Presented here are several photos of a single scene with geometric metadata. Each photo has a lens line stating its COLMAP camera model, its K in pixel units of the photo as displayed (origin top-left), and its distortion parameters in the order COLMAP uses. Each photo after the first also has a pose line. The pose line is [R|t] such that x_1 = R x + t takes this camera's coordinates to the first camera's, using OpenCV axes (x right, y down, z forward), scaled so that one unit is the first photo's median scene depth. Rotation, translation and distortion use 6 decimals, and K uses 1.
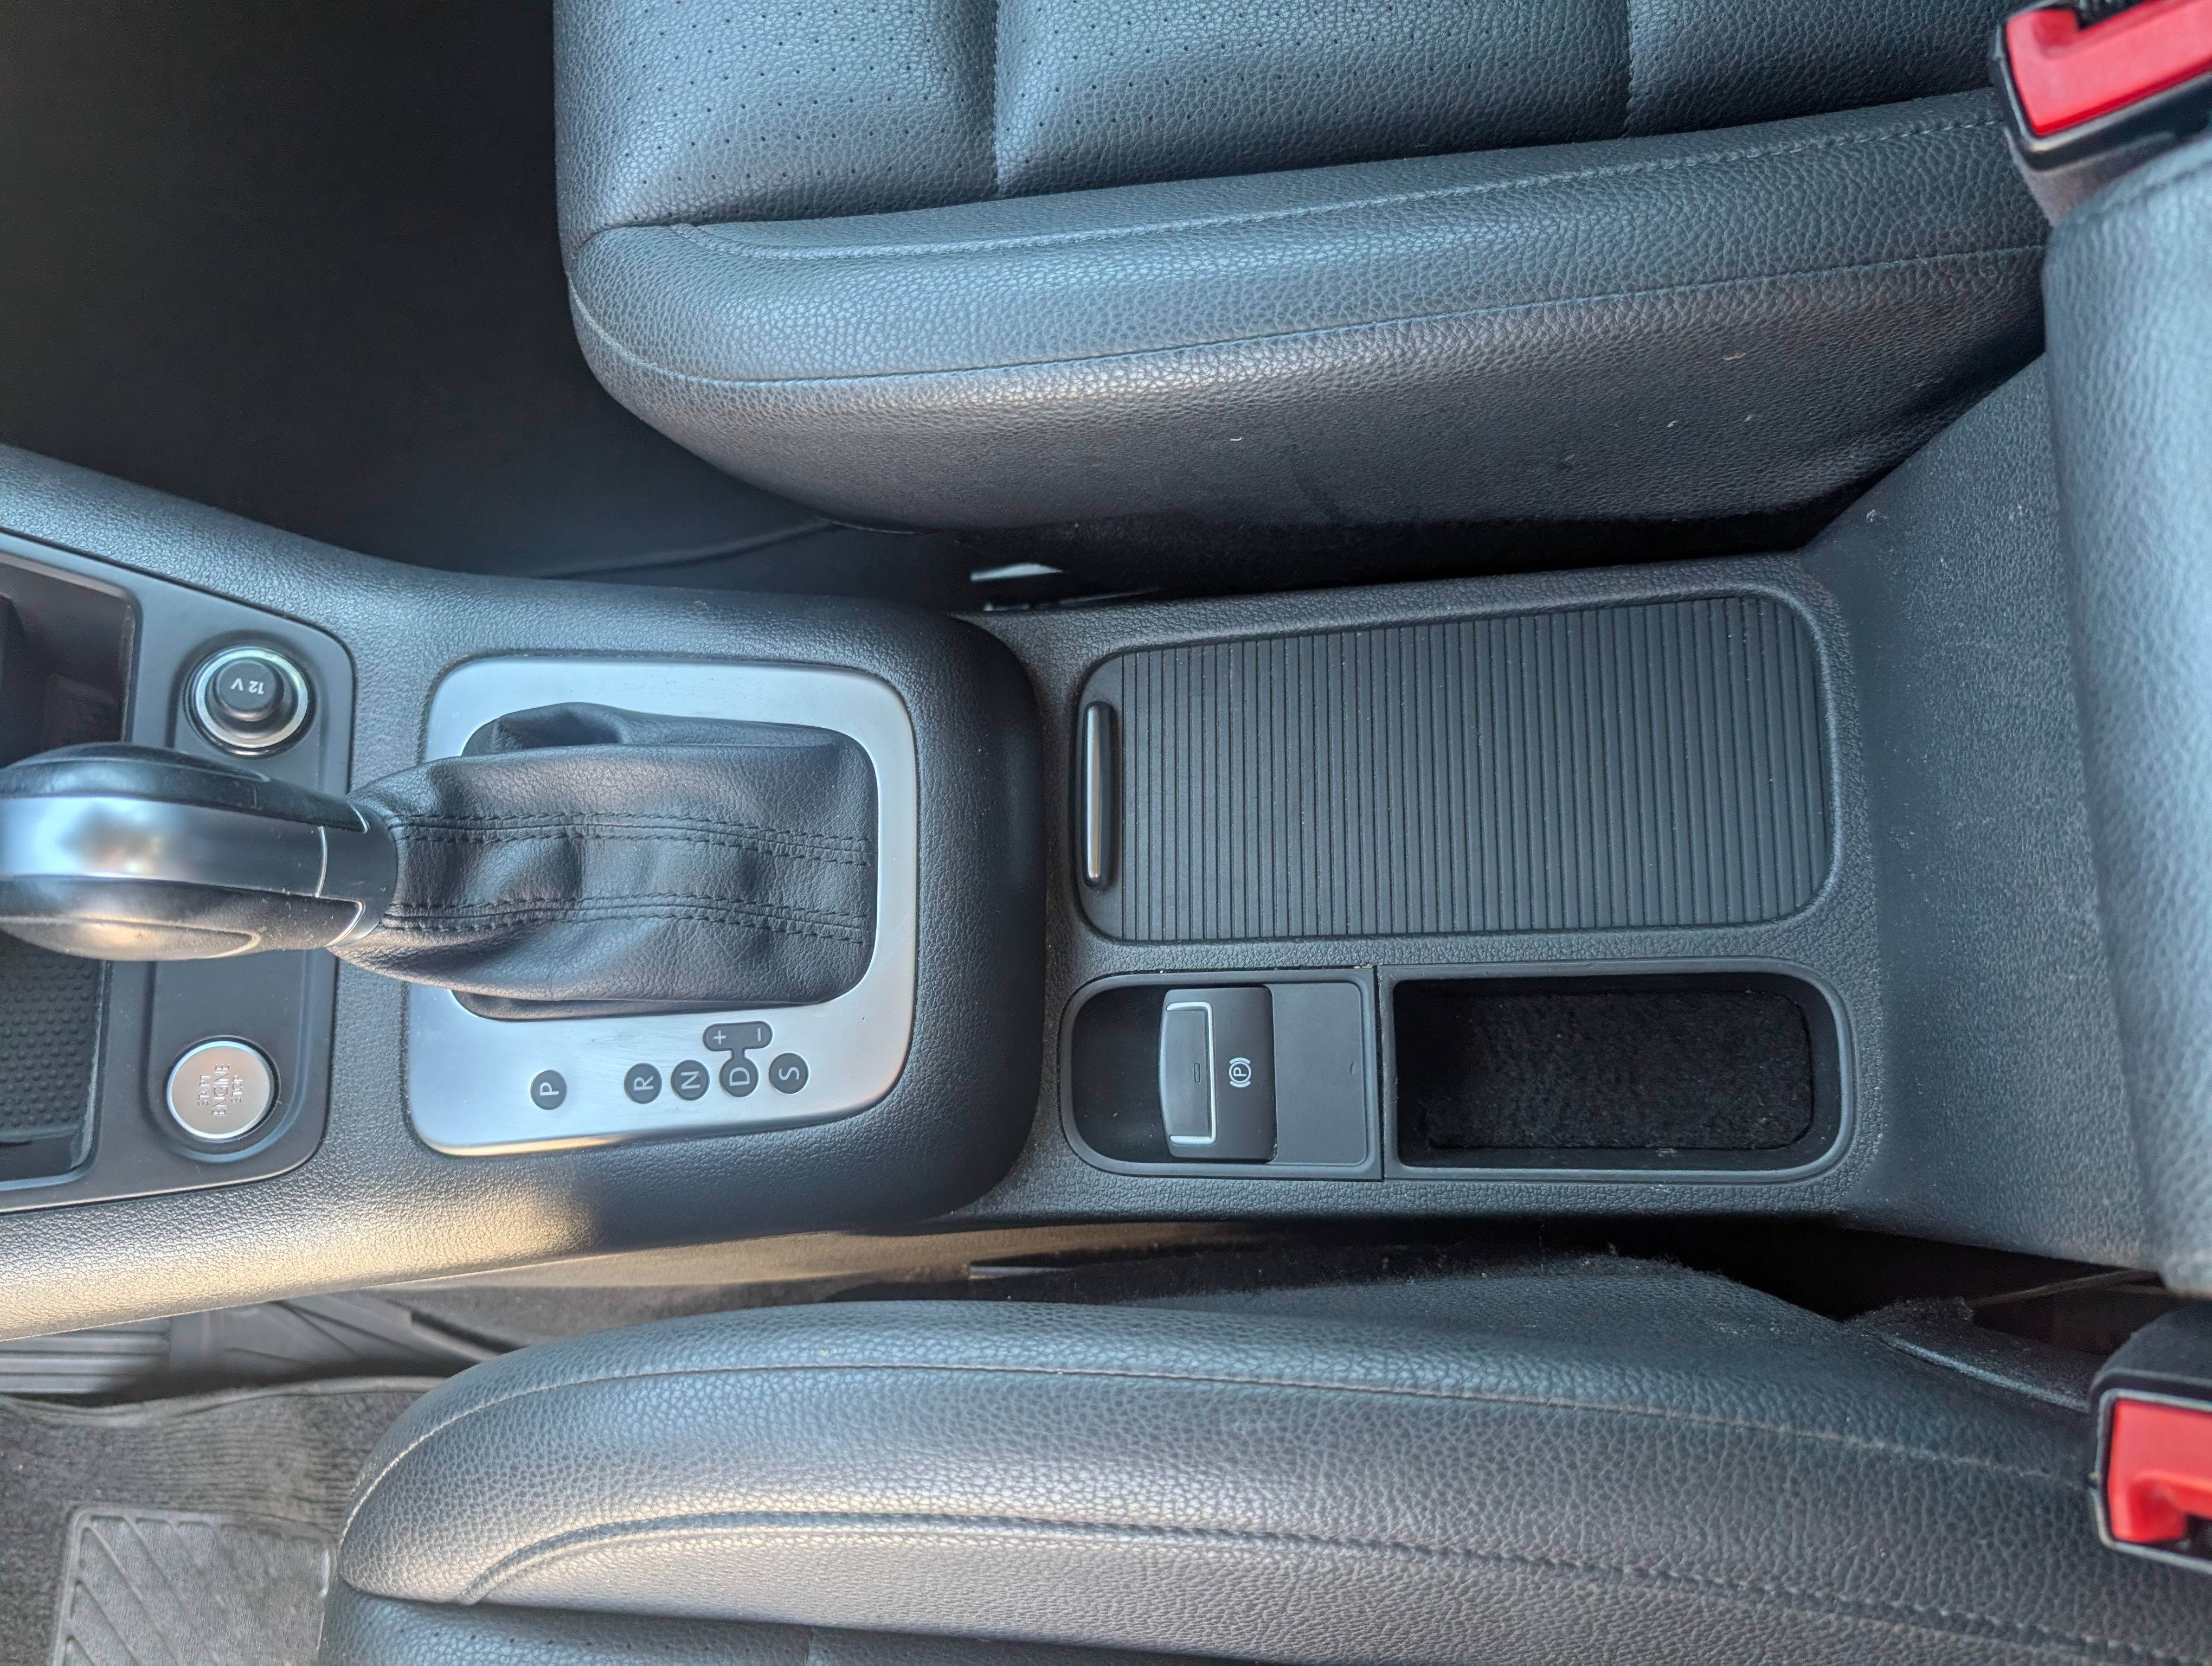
lens RADIAL K [[1649.5, 0, 1106.0], [0, 1649.5, 833.0], [0, 0, 1]] dist [0.001174, -0.002408]
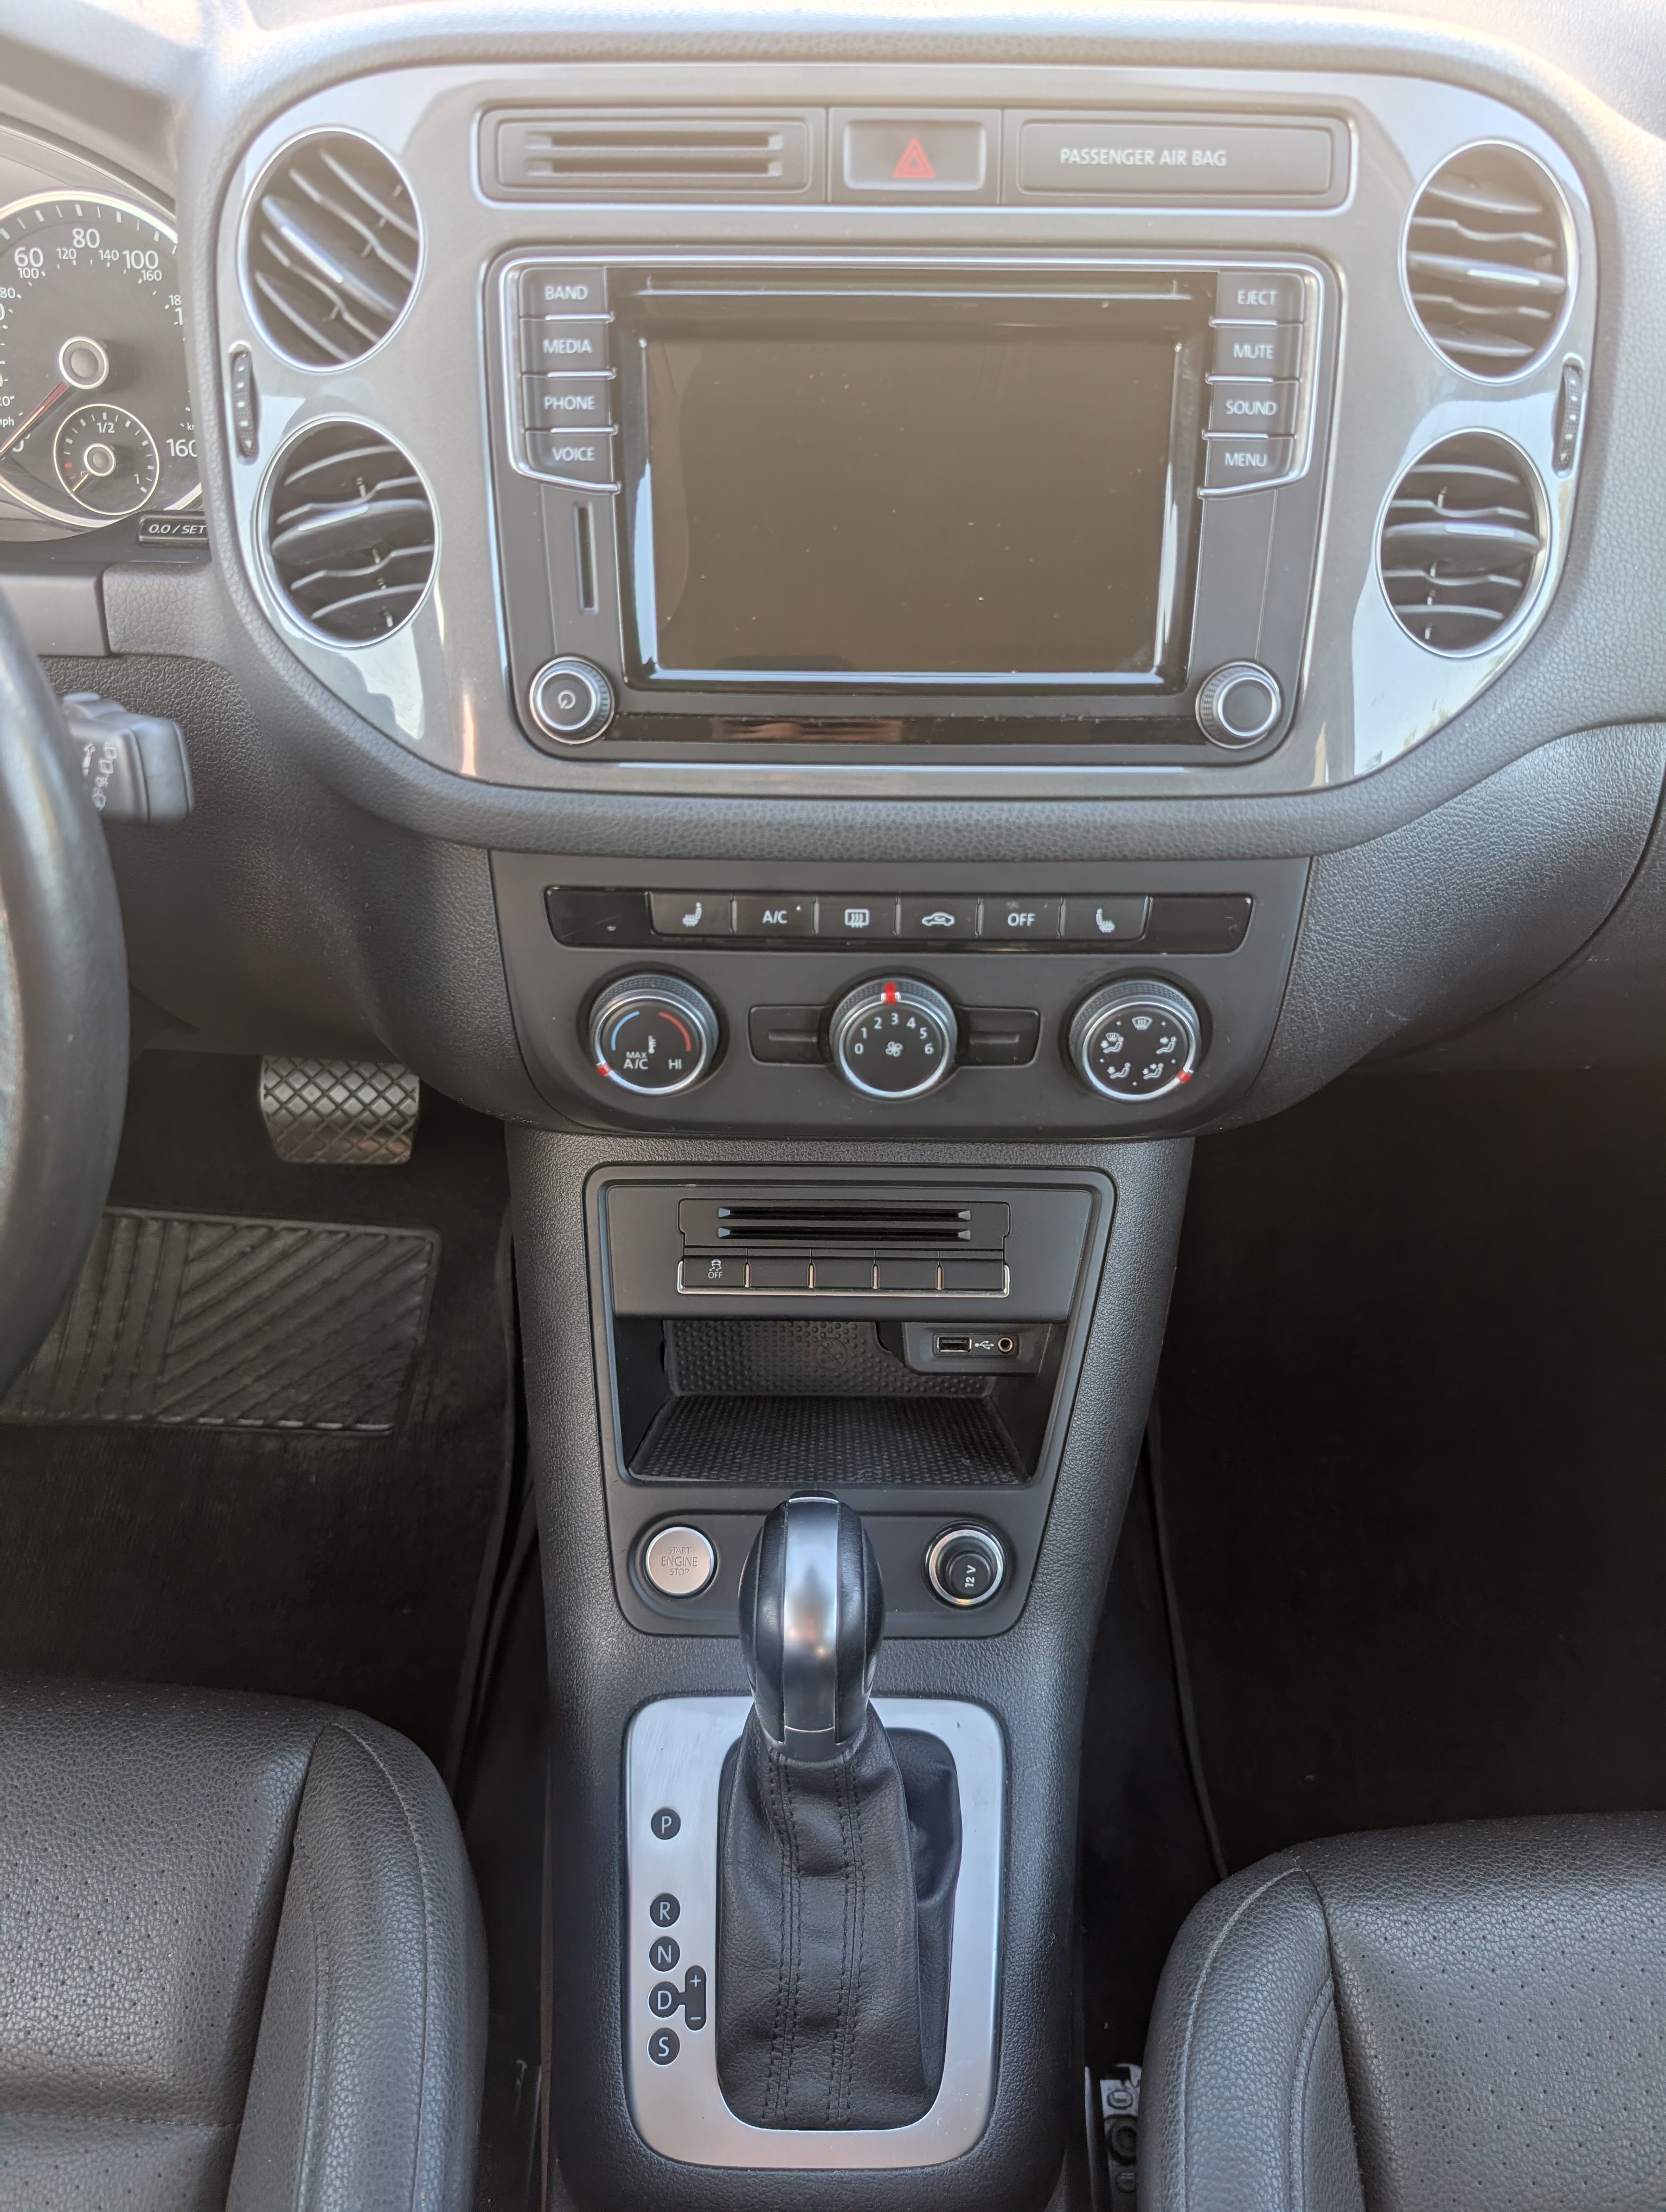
lens RADIAL K [[1649.5, 0, 833.0], [0, 1649.5, 1106.0], [0, 0, 1]] dist [0.001174, -0.002408]
pose [[-0.009379, 0.909016, -0.416655, -0.322870], [-0.989616, 0.051329, 0.134262, -0.189311], [0.143433, 0.413588, 0.899095, -0.417025]]
